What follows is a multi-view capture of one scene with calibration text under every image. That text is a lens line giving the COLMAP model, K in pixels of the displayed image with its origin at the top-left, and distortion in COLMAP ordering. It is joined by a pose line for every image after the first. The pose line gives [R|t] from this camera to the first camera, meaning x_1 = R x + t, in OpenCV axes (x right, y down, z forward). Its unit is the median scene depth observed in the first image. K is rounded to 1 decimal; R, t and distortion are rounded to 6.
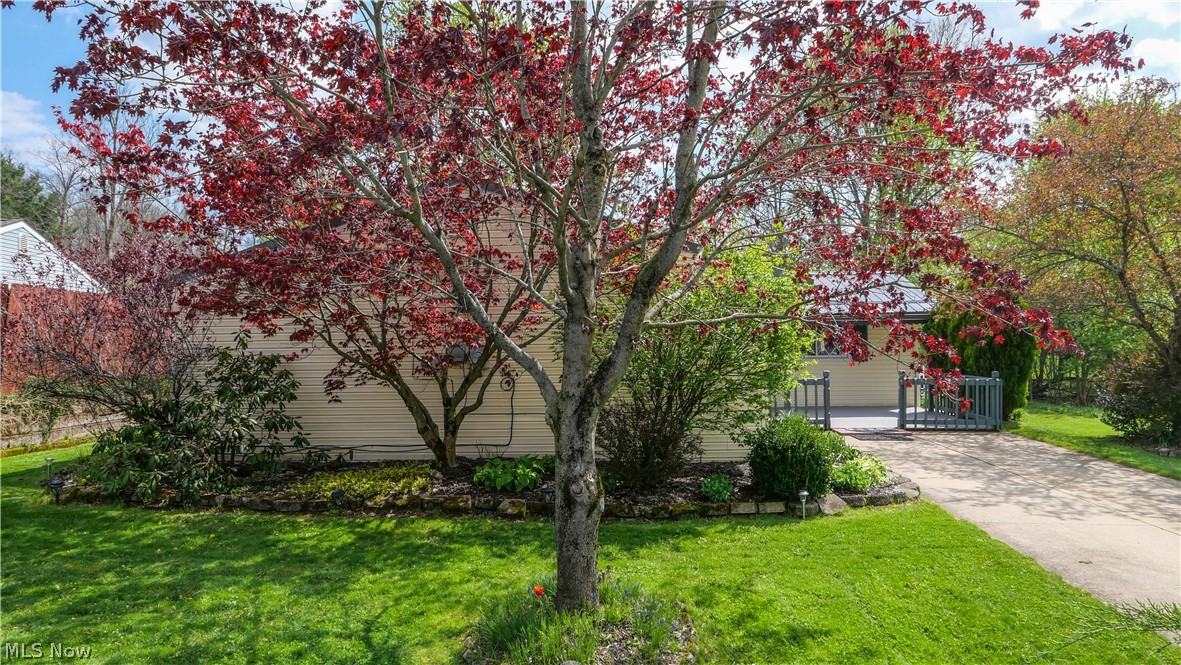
lens RADIAL K [[771.4, 0, 590.5], [0, 771.4, 332.5], [0, 0, 1]] dist [-0.019312, 0.004546]
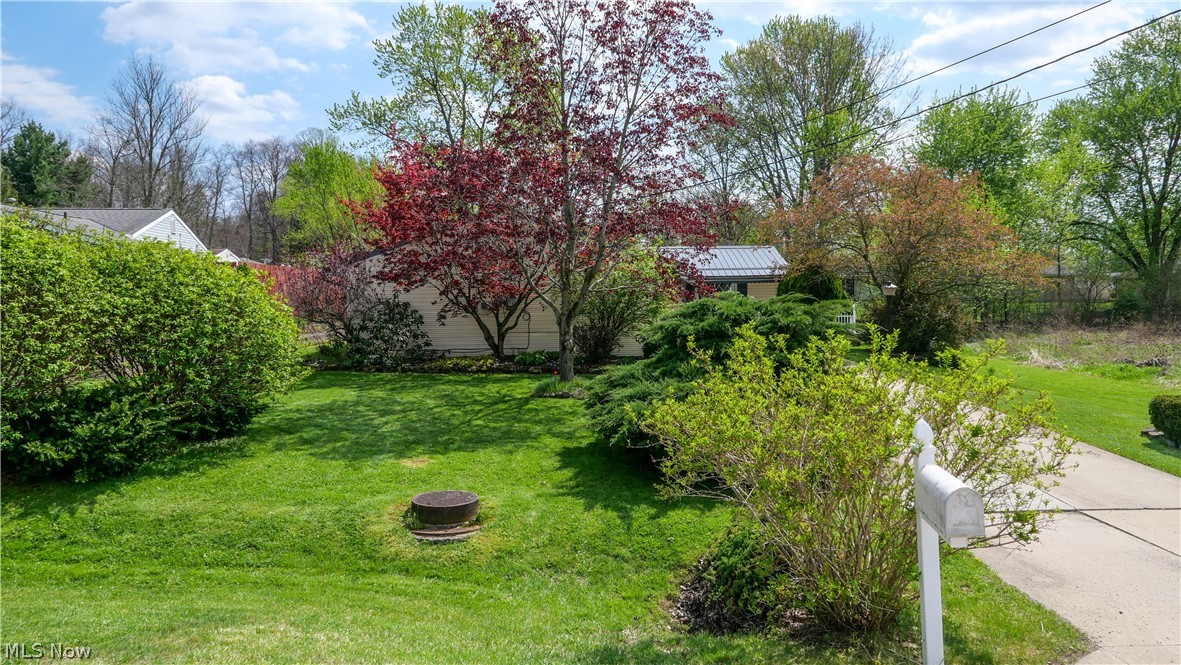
lens RADIAL K [[771.4, 0, 590.5], [0, 771.4, 332.5], [0, 0, 1]] dist [-0.019312, 0.004546]
pose [[0.999562, -0.000498, 0.029578, -0.006758], [-0.001421, 0.997895, 0.064829, -0.022713], [-0.029548, -0.064843, 0.997458, -1.070899]]
